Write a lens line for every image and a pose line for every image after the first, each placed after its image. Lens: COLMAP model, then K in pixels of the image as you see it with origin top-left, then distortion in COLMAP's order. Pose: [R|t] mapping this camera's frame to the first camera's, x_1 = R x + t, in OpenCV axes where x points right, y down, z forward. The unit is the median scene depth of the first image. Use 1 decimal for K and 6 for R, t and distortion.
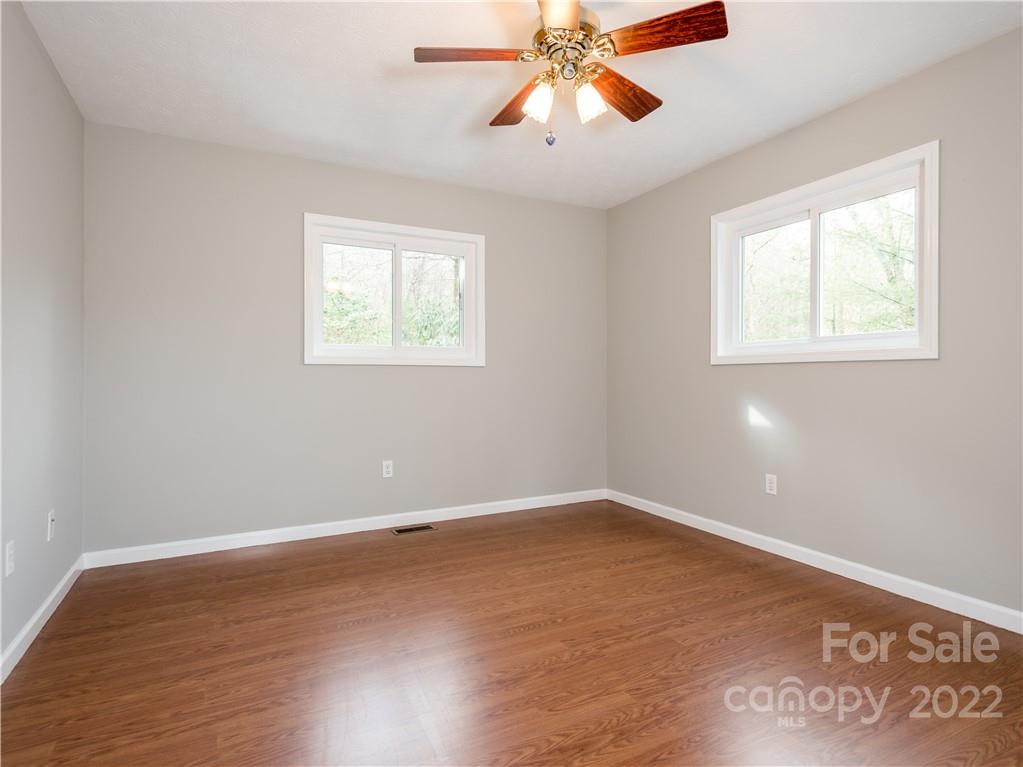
lens RADIAL K [[550.5, 0, 510.7], [0, 550.5, 376.9], [0, 0, 1]] dist [0.017672, -0.000982]
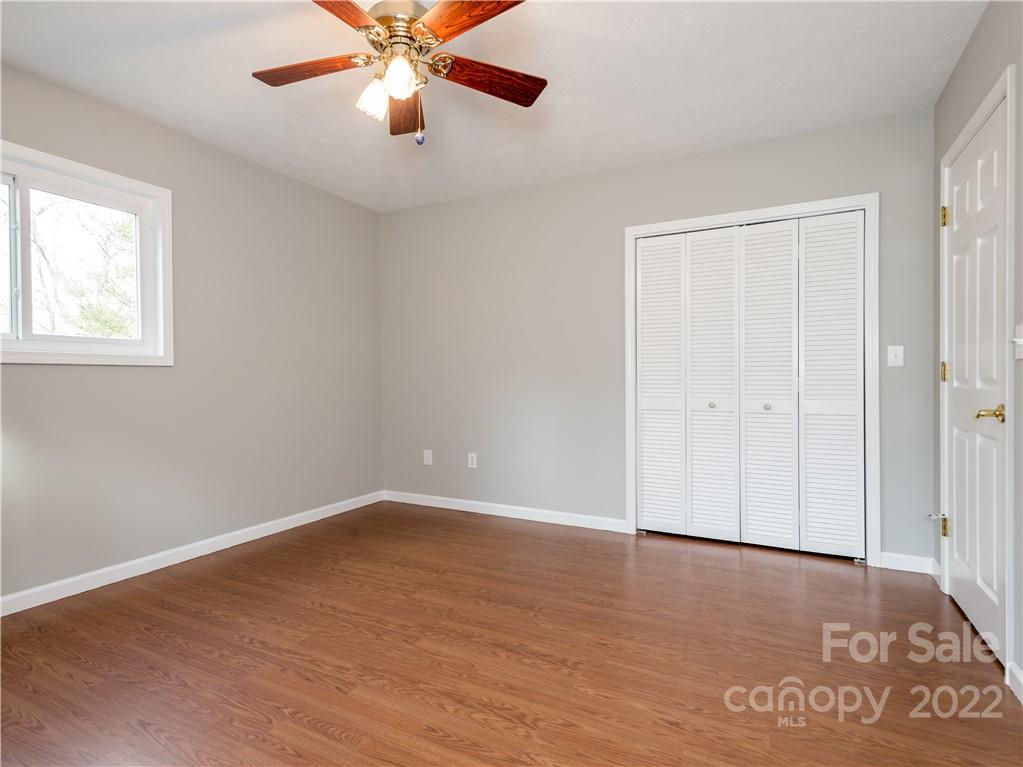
lens RADIAL K [[550.5, 0, 507.1], [0, 550.5, 383.5], [0, 0, 1]] dist [0.017672, -0.000982]
pose [[-0.586060, -0.002750, 0.810263, -0.658935], [0.005270, 0.999960, 0.007205, 0.027356], [-0.810250, 0.008493, -0.586022, 1.223108]]
